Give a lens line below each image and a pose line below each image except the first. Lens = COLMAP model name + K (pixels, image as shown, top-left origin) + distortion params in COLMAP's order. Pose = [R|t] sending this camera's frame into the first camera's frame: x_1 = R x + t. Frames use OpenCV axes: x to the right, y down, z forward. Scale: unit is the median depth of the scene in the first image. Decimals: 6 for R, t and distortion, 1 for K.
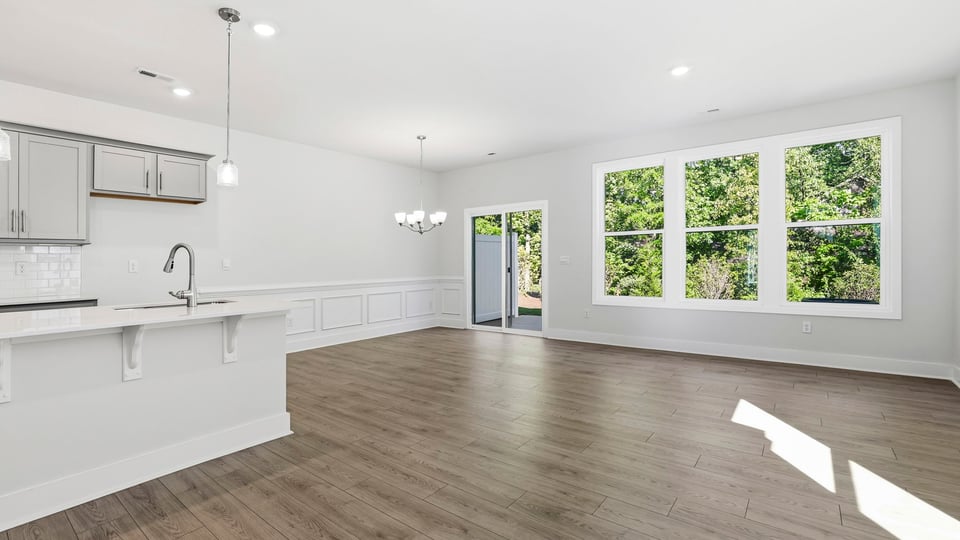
lens RADIAL K [[432.0, 0, 471.9], [0, 432.0, 267.9], [0, 0, 1]] dist [-0.059379, 0.040989]
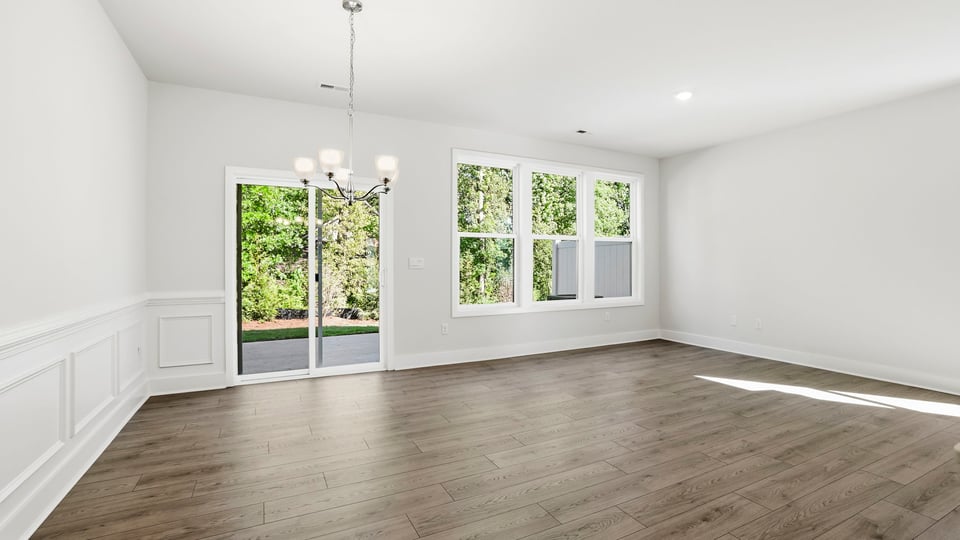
lens RADIAL K [[425.1, 0, 469.7], [0, 425.1, 258.5], [0, 0, 1]] dist [-0.055300, 0.020870]
pose [[0.433726, 0.021674, 0.900784, -0.409267], [0.006798, 0.999603, -0.027325, -0.004168], [-0.901019, 0.017975, 0.433407, 0.572514]]
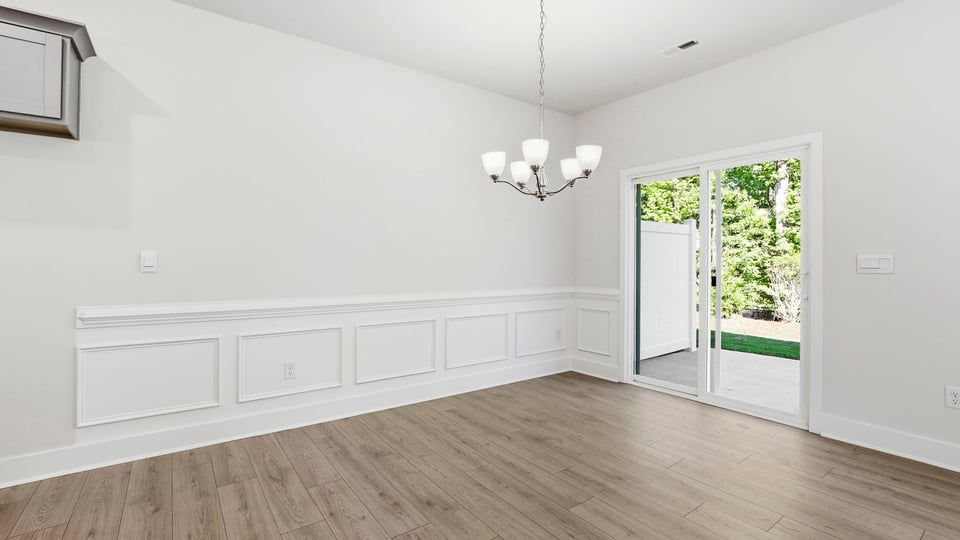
lens RADIAL K [[432.0, 0, 471.9], [0, 432.0, 267.9], [0, 0, 1]] dist [-0.059379, 0.040989]
pose [[0.957522, 0.017553, -0.287826, -0.048342], [-0.017227, 0.999845, 0.003664, -0.007567], [0.287845, 0.001450, 0.957676, 0.472608]]
